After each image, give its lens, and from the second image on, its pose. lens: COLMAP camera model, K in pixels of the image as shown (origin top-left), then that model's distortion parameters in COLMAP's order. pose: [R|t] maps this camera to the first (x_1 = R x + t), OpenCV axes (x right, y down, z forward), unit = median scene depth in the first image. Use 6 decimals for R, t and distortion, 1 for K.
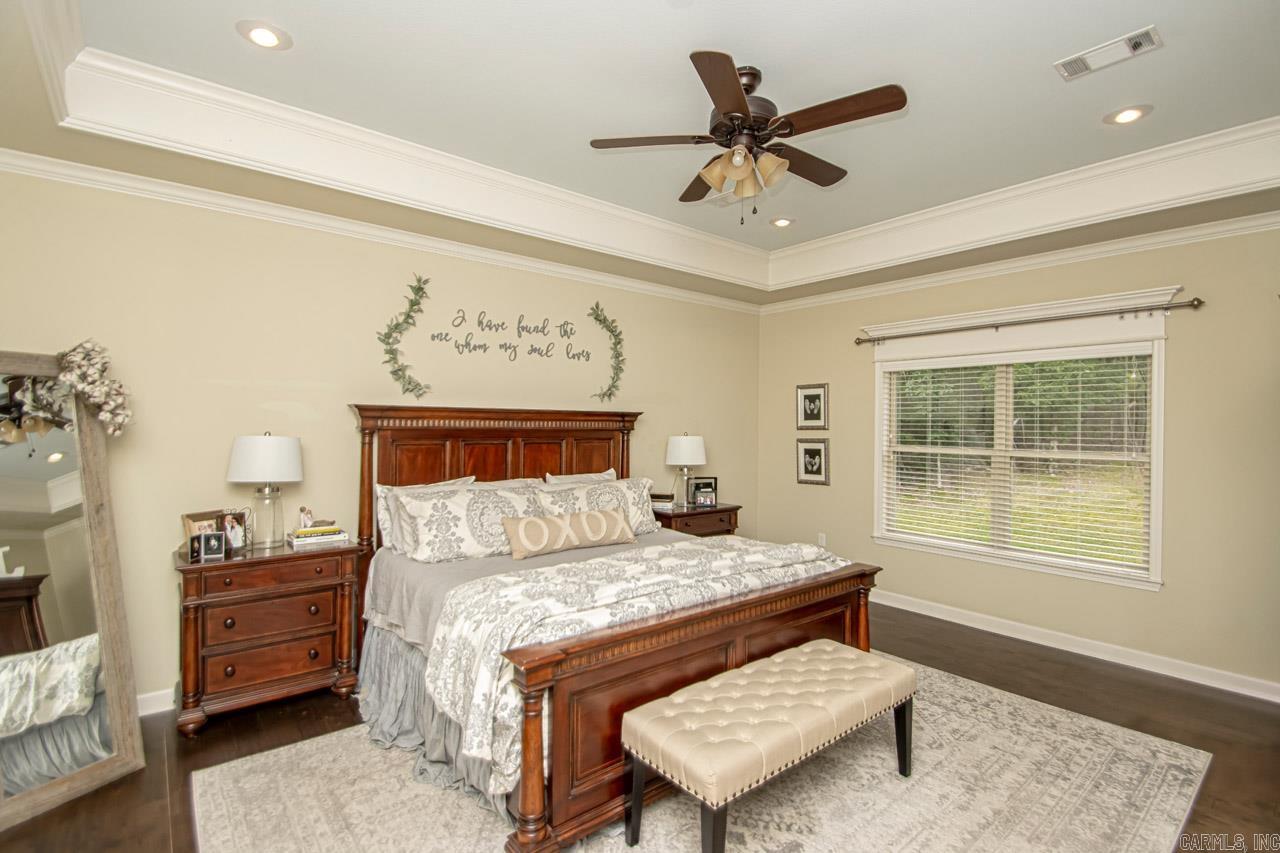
lens RADIAL K [[600.3, 0, 648.7], [0, 600.3, 425.9], [0, 0, 1]] dist [0.022591, -0.018951]
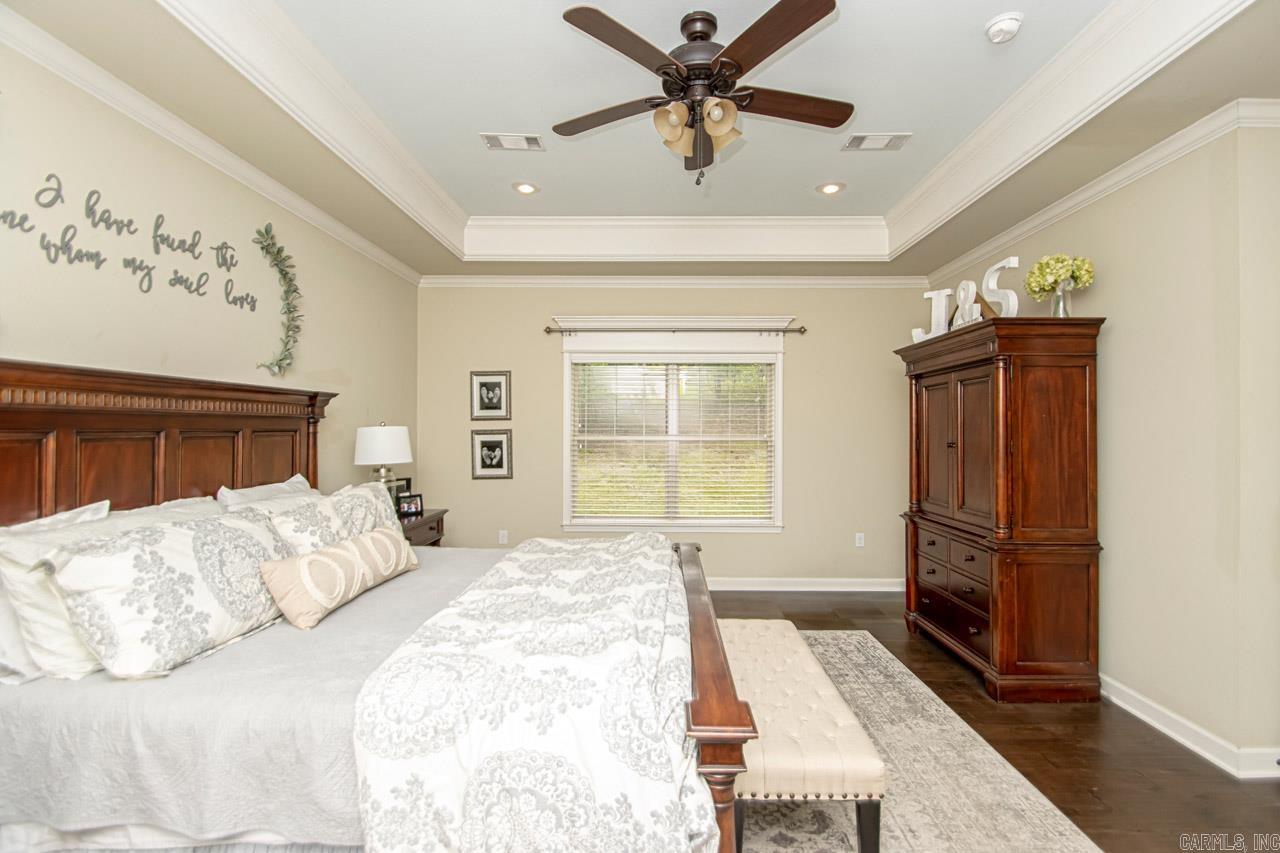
lens RADIAL K [[600.3, 0, 648.7], [0, 600.3, 425.9], [0, 0, 1]] dist [0.022591, -0.018951]
pose [[0.648633, -0.005953, 0.761078, -0.340825], [0.005677, 0.999979, 0.002984, 0.016992], [-0.761080, 0.002385, 0.648654, 0.267127]]
